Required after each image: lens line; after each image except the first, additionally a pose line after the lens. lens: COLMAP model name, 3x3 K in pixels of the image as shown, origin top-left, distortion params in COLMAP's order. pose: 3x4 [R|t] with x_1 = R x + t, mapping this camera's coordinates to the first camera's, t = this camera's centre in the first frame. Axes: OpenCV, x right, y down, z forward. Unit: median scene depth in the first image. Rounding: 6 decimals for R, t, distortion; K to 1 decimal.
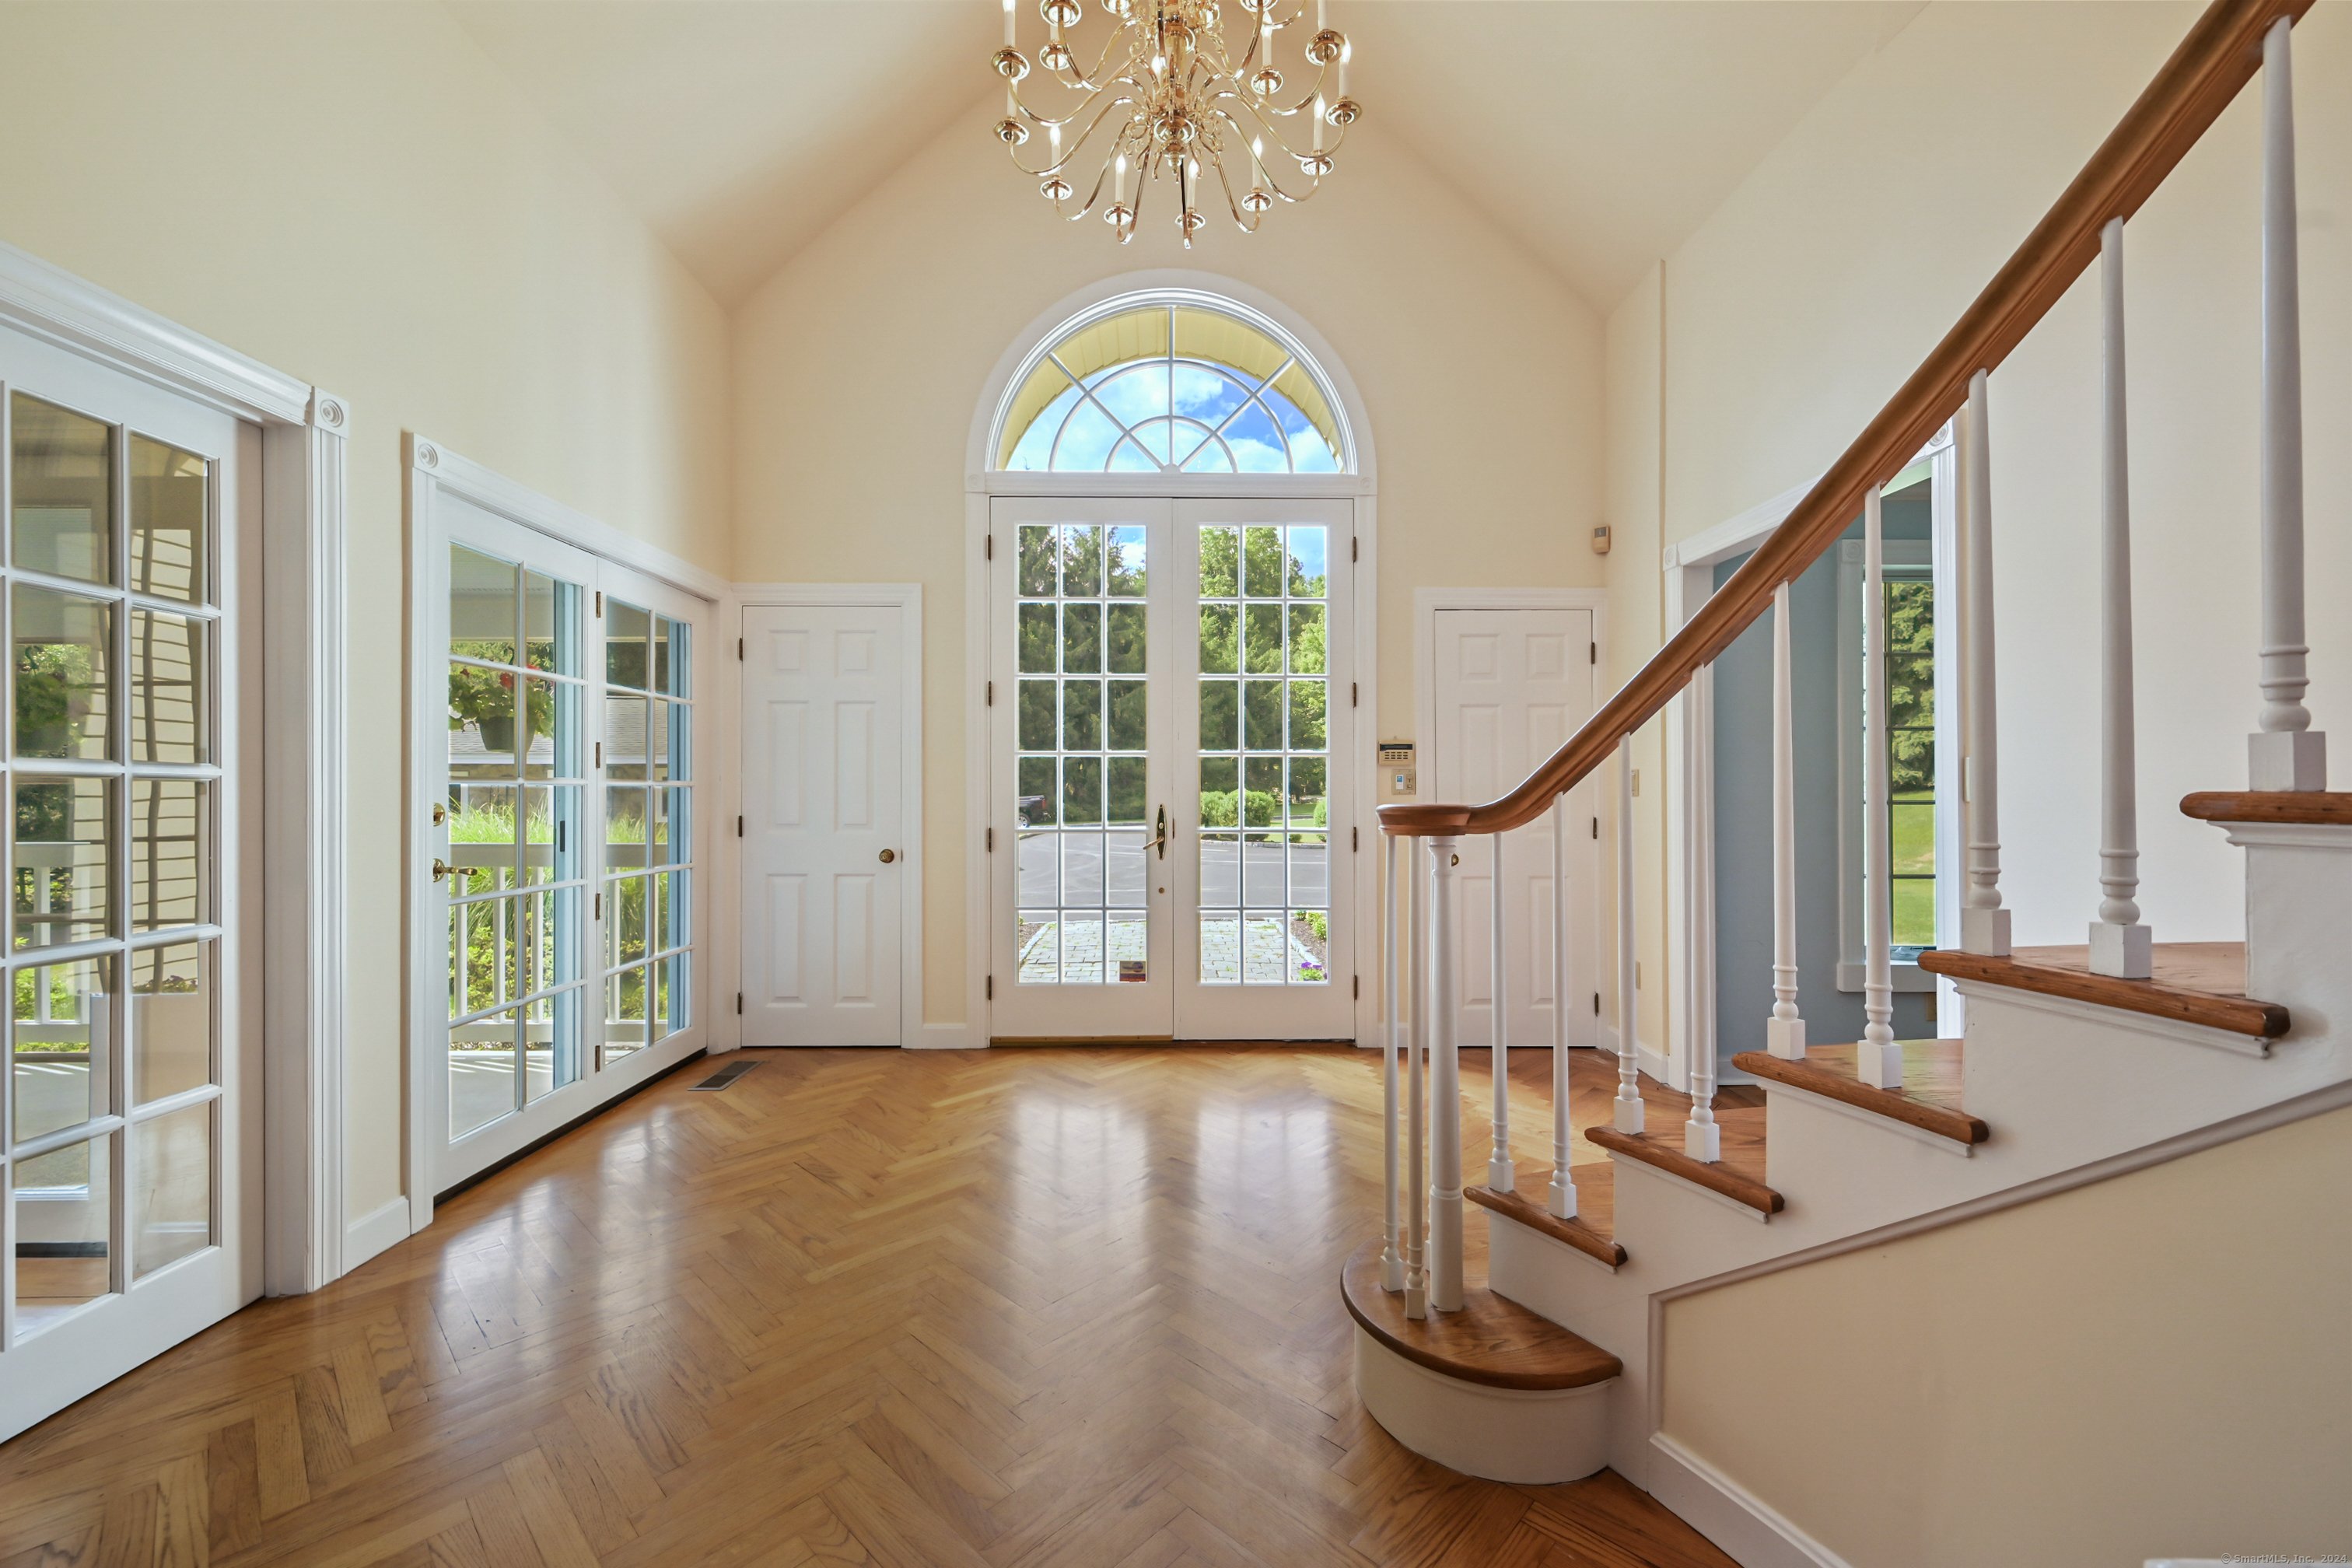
lens RADIAL K [[928.9, 0, 1181.7], [0, 928.9, 787.5], [0, 0, 1]] dist [-0.000334, 0.000091]
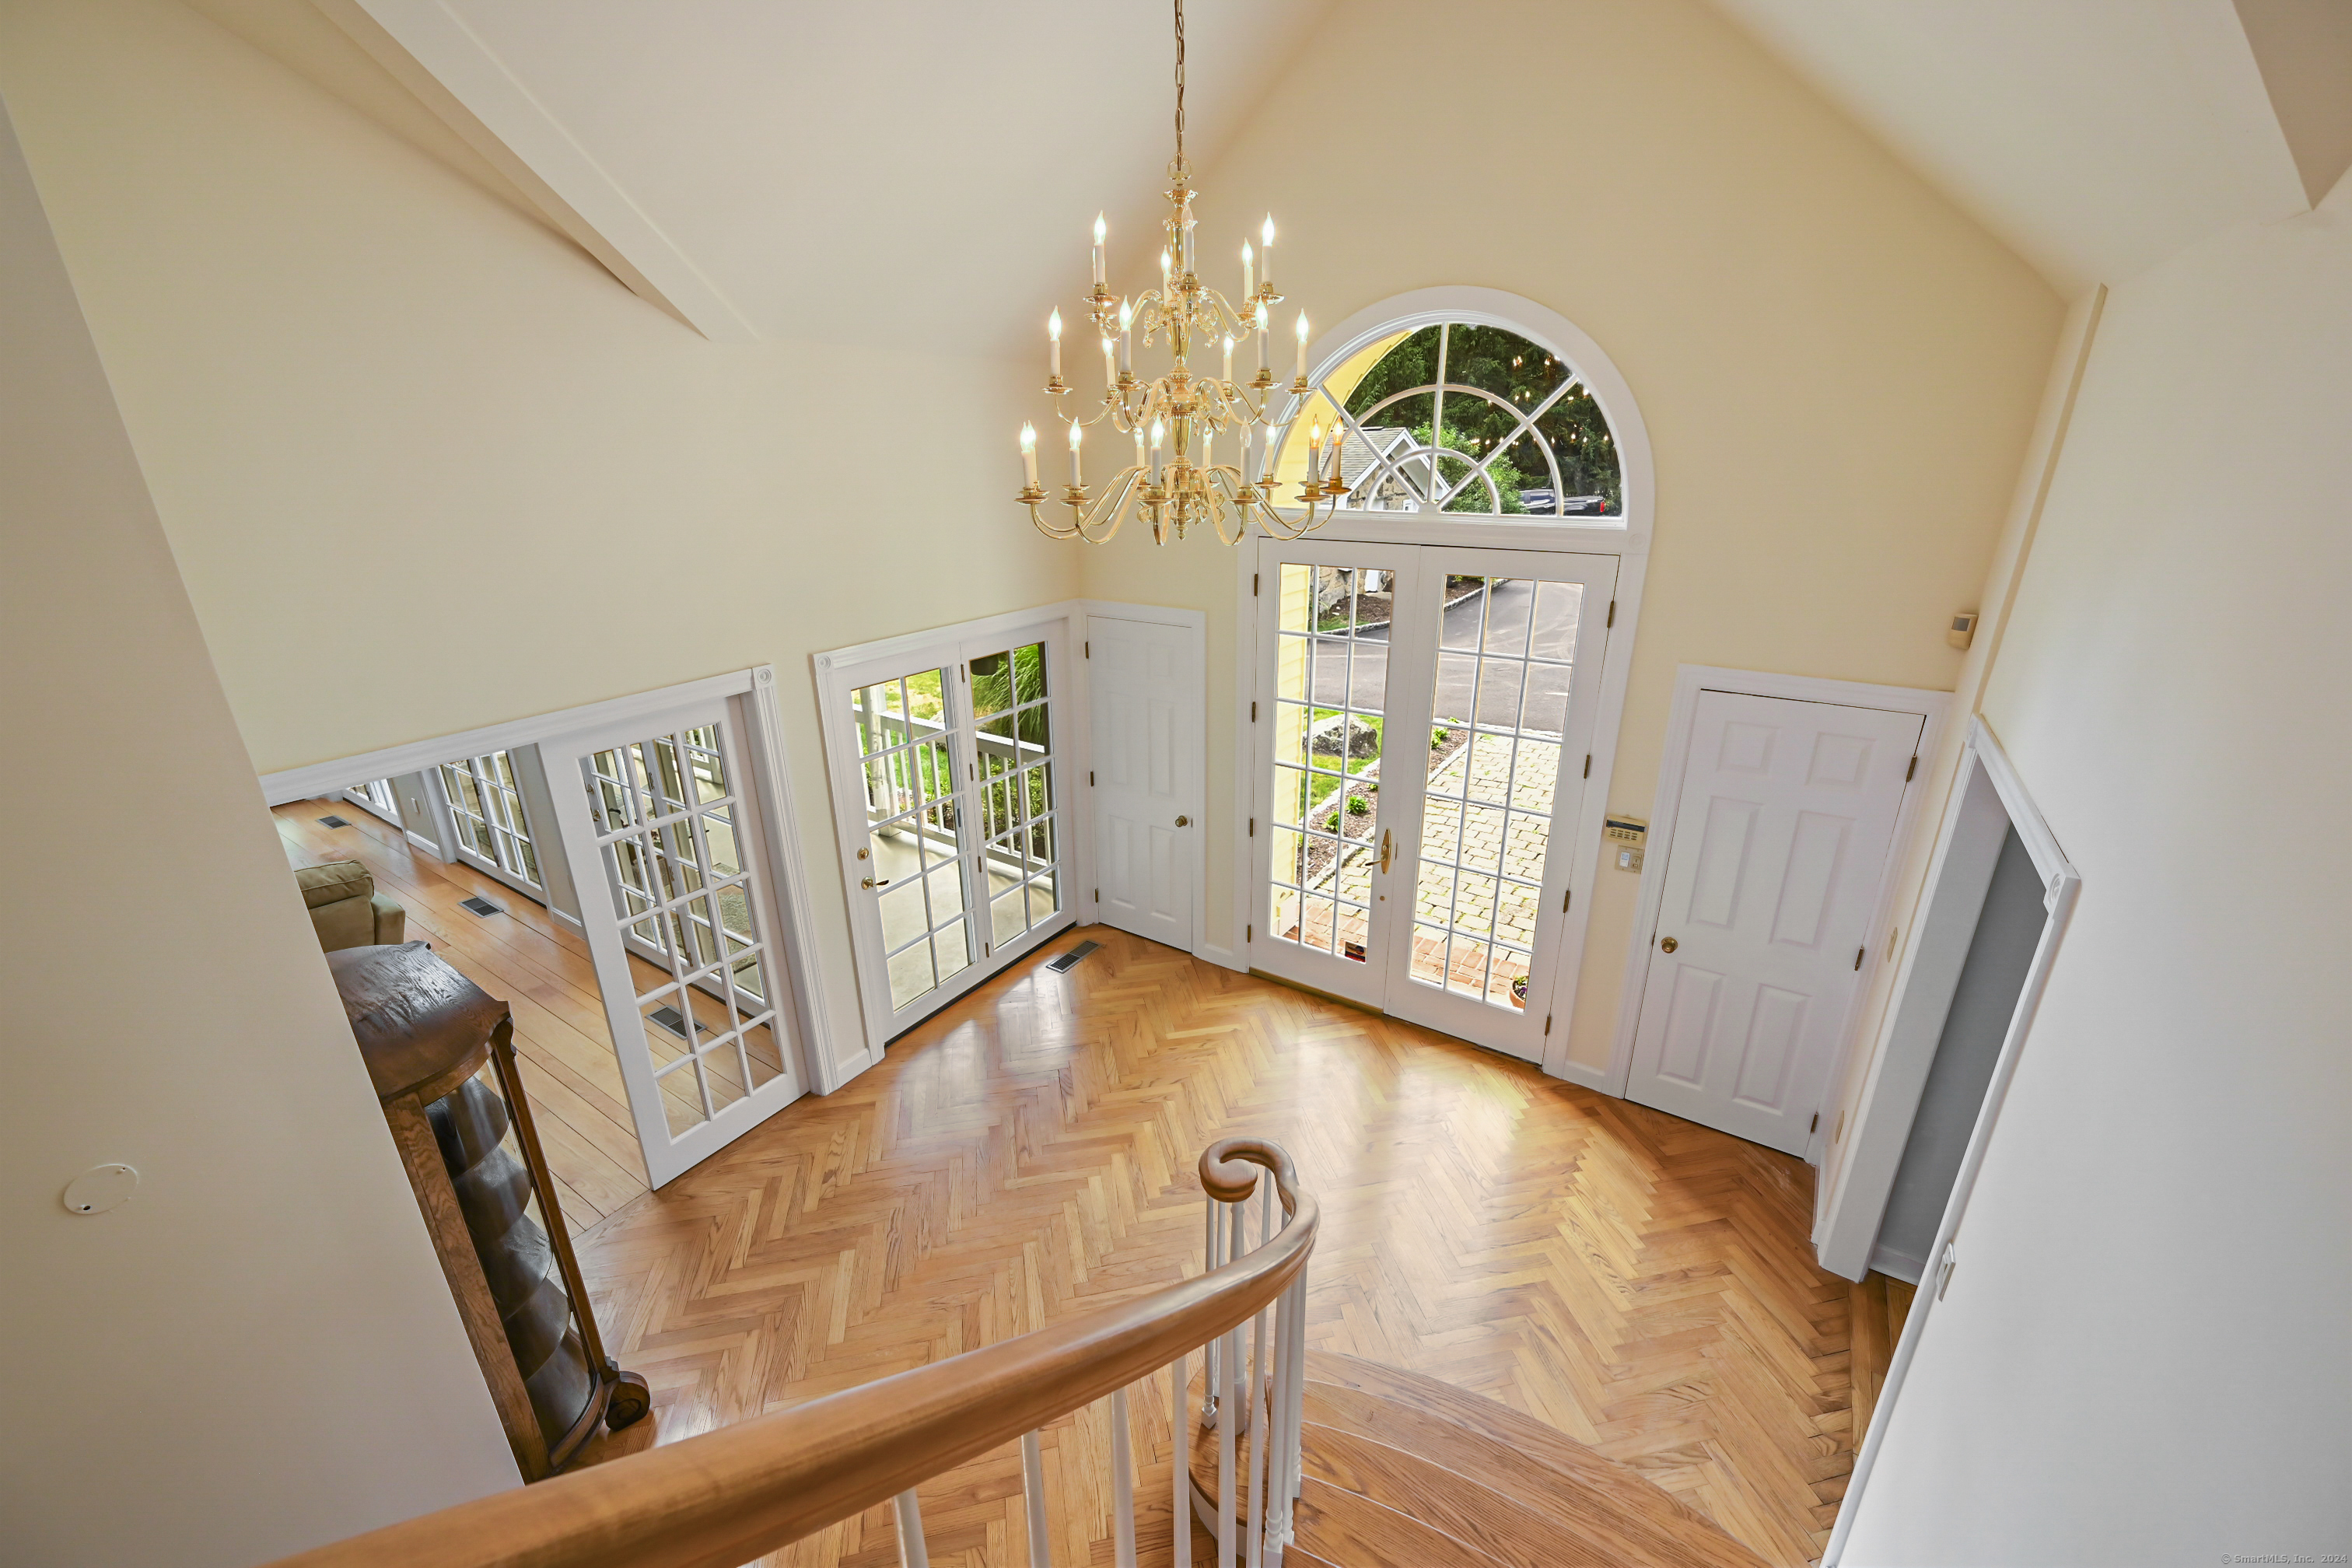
lens RADIAL K [[928.9, 0, 1188.6], [0, 928.9, 780.5], [0, 0, 1]] dist [-0.000334, 0.000091]
pose [[0.828646, 0.192300, -0.525706, 0.359249], [0.004761, 0.936686, 0.350138, -0.432709], [0.559753, -0.292643, 0.775266, 0.023843]]
